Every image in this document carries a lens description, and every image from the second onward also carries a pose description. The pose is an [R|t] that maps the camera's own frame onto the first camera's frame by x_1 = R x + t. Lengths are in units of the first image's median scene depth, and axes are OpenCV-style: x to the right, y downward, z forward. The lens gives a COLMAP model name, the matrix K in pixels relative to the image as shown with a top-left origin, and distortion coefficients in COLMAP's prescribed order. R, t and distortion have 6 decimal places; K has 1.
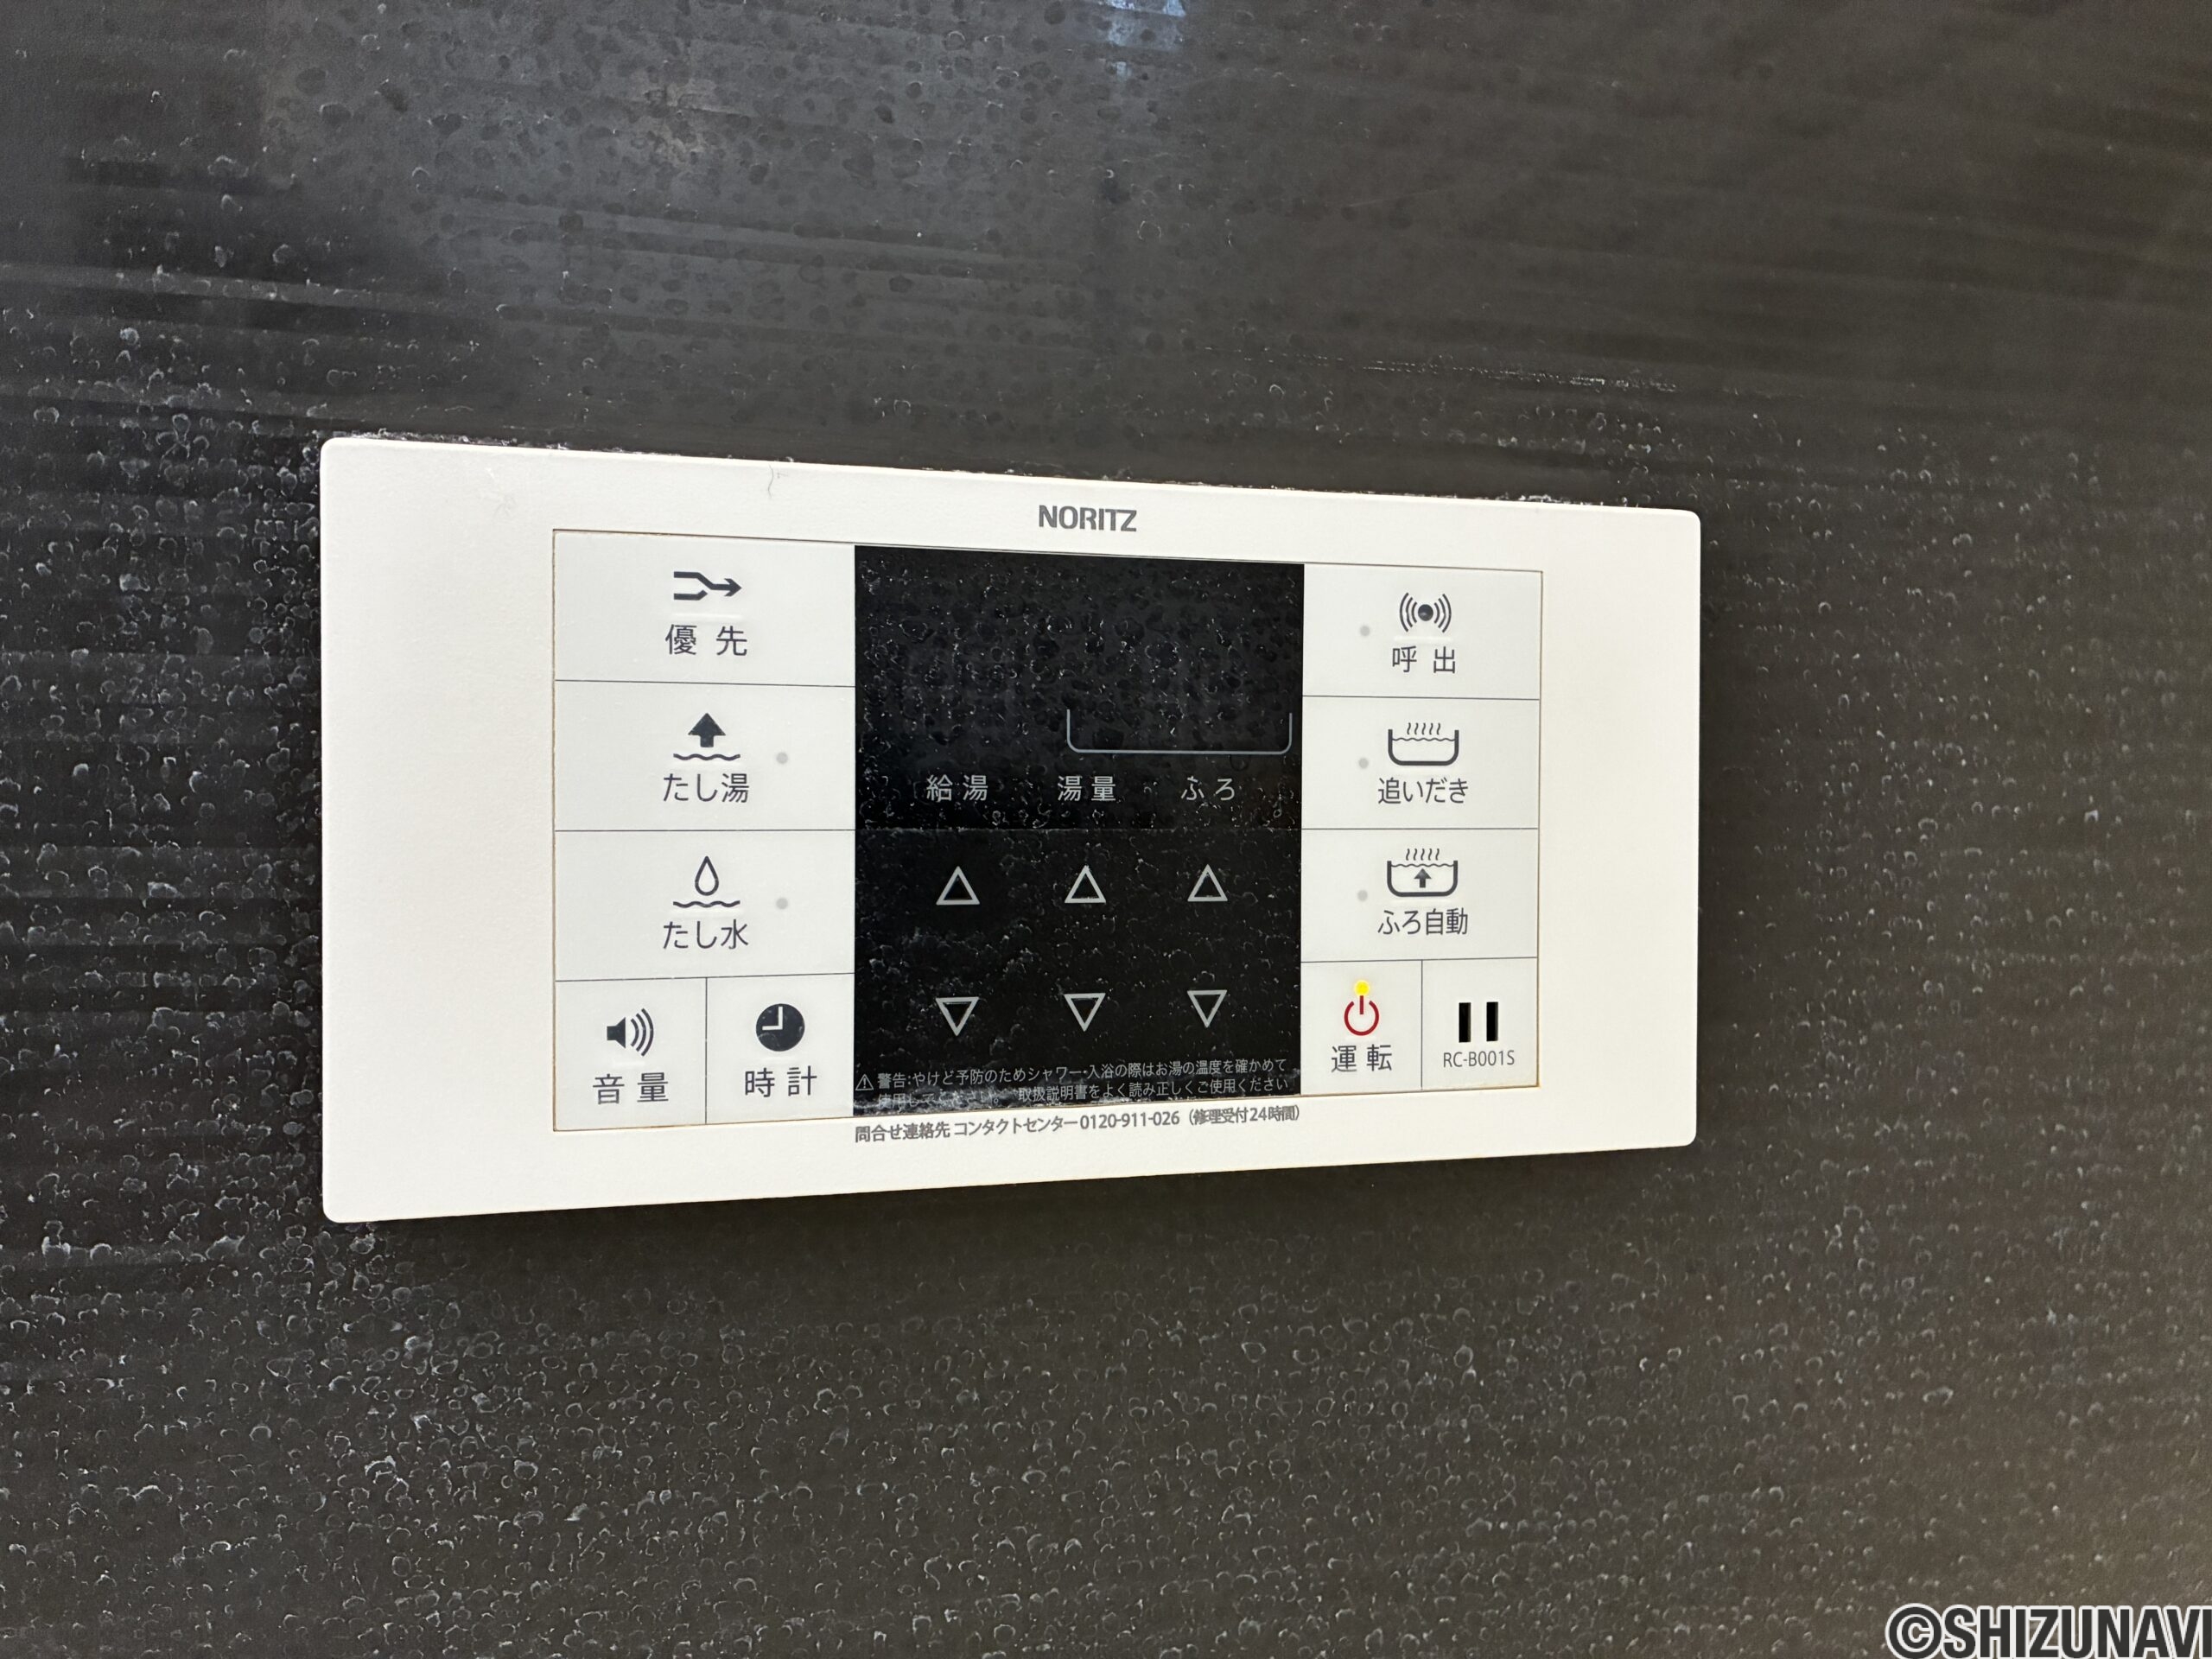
lens RADIAL K [[1699.7, 0, 1113.0], [0, 1699.7, 807.1], [0, 0, 1]] dist [0.031616, -0.008084]
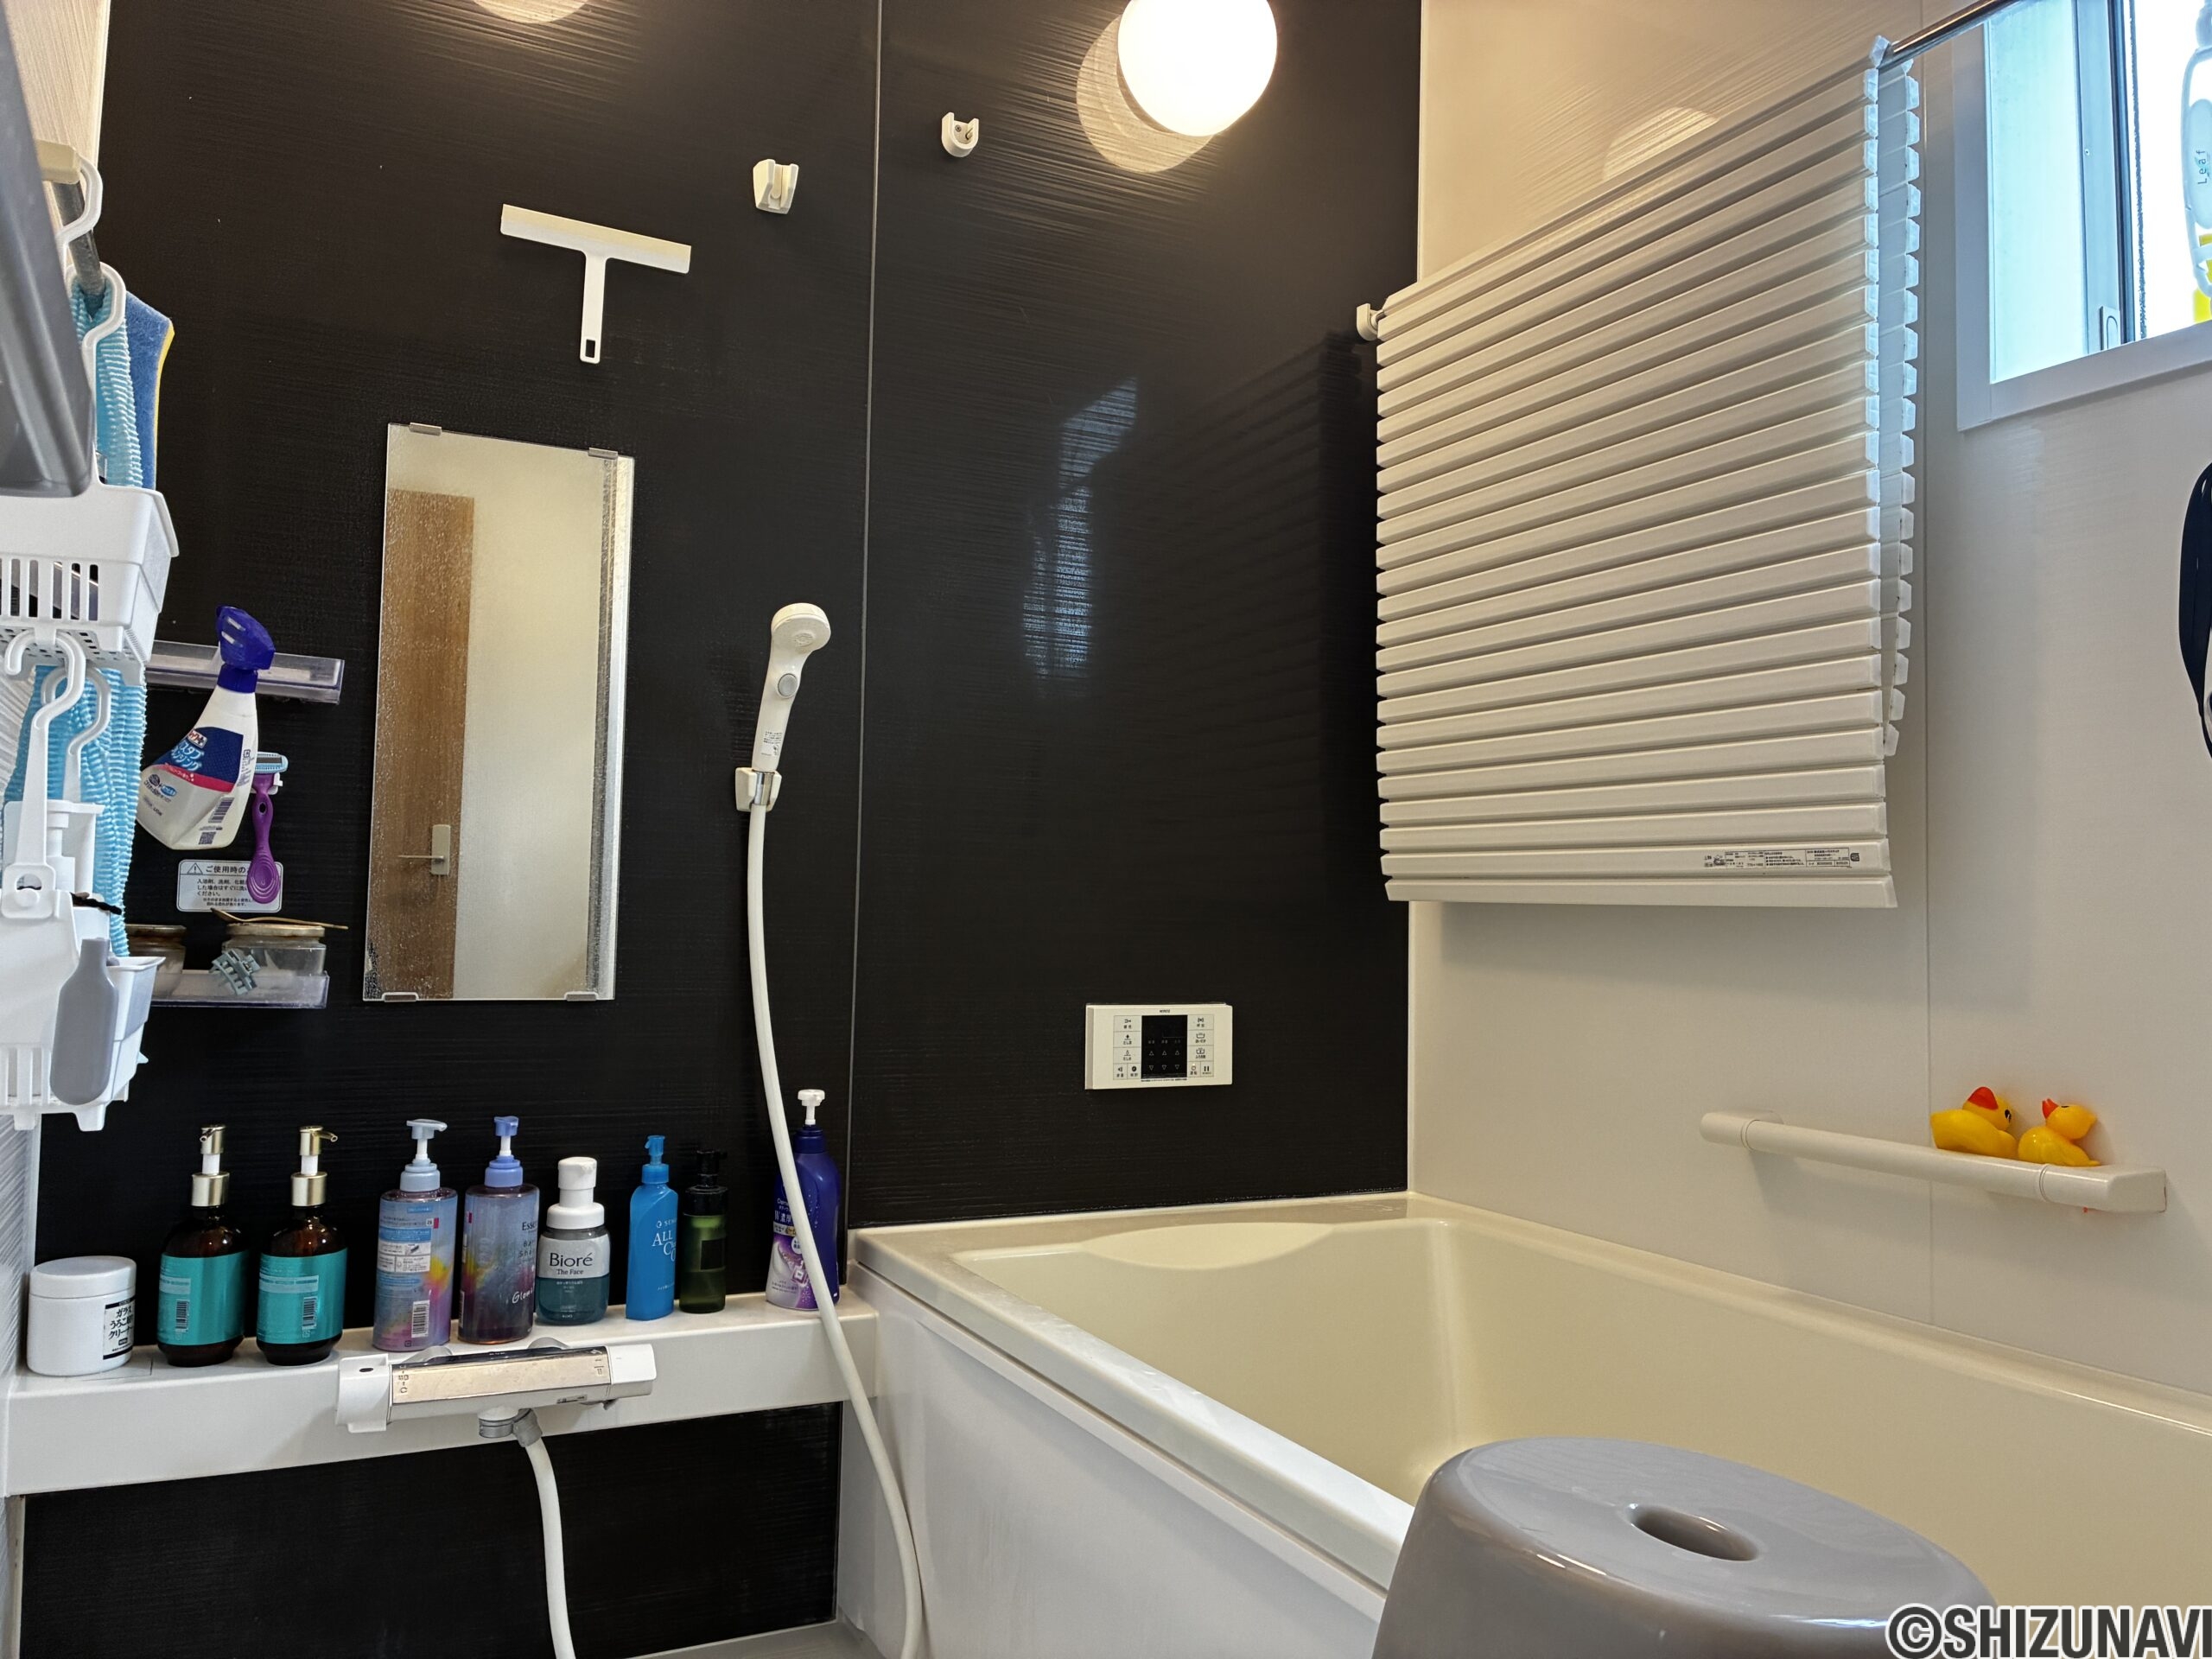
lens RADIAL K [[1699.7, 0, 1113.0], [0, 1699.7, 807.1], [0, 0, 1]] dist [0.031616, -0.008084]
pose [[0.978682, 0.026692, 0.203640, -2.108045], [-0.011146, 0.996960, -0.077108, -0.543364], [-0.205080, 0.073195, 0.976005, -7.648056]]
